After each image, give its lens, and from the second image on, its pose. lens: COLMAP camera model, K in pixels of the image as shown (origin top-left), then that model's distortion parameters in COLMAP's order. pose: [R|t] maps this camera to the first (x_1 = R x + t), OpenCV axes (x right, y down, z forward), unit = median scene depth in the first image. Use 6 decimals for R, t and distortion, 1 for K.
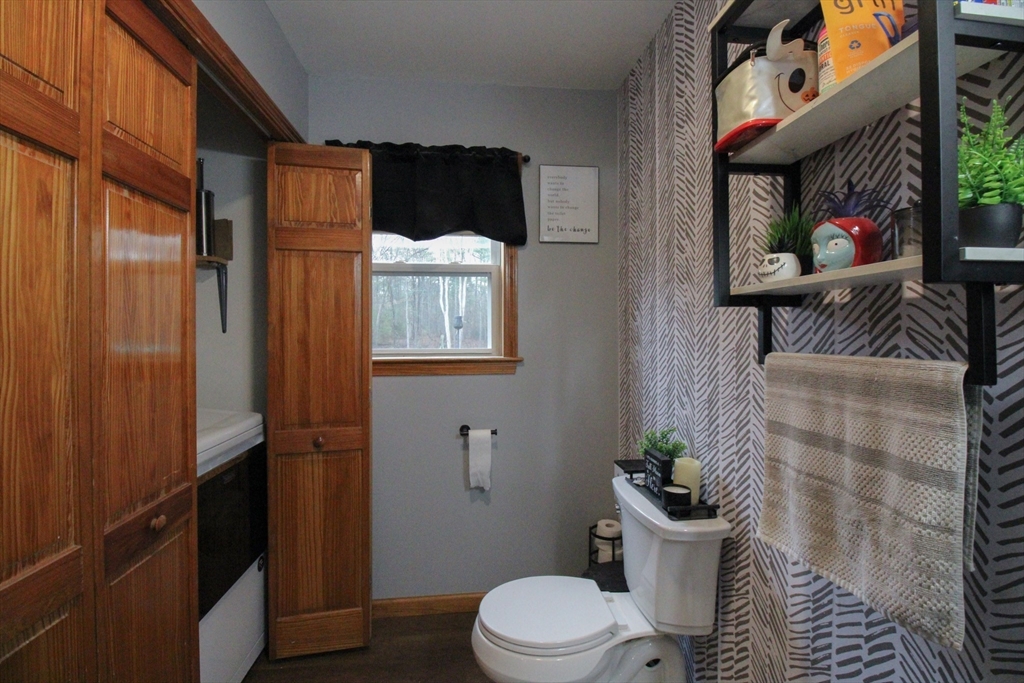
lens RADIAL K [[473.6, 0, 512.3], [0, 473.6, 334.2], [0, 0, 1]] dist [0.002578, -0.017747]
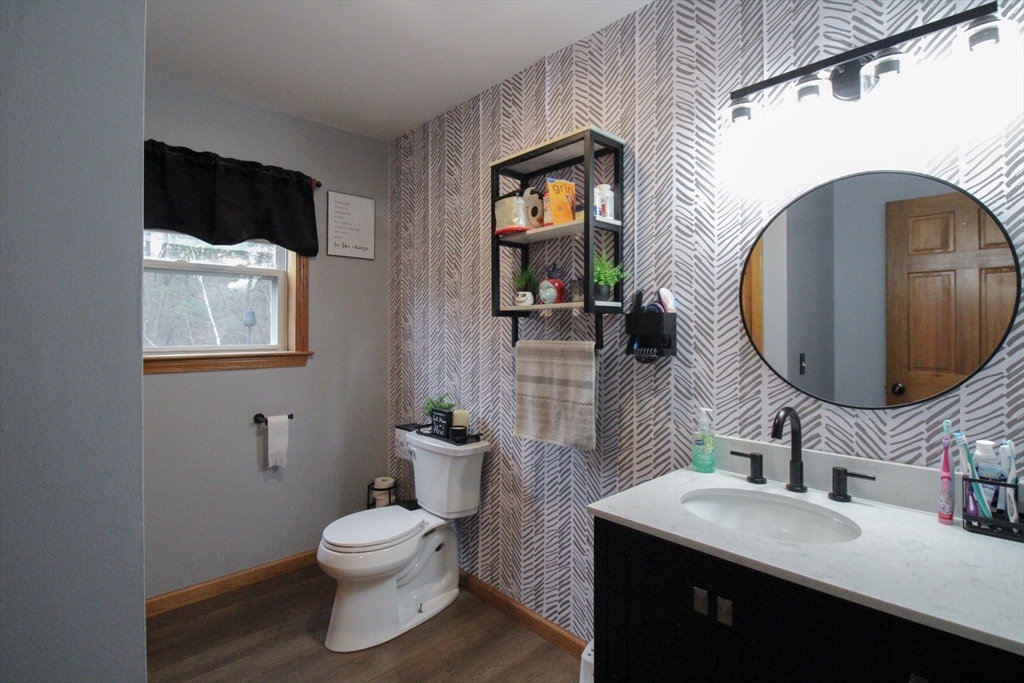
lens RADIAL K [[503.3, 0, 512.3], [0, 503.3, 335.3], [0, 0, 1]] dist [-0.000531, -0.000070]
pose [[0.801635, -0.004203, 0.597799, -0.558072], [0.000695, 0.999981, 0.006099, 0.002725], [-0.597814, -0.004473, 0.801623, -0.509229]]
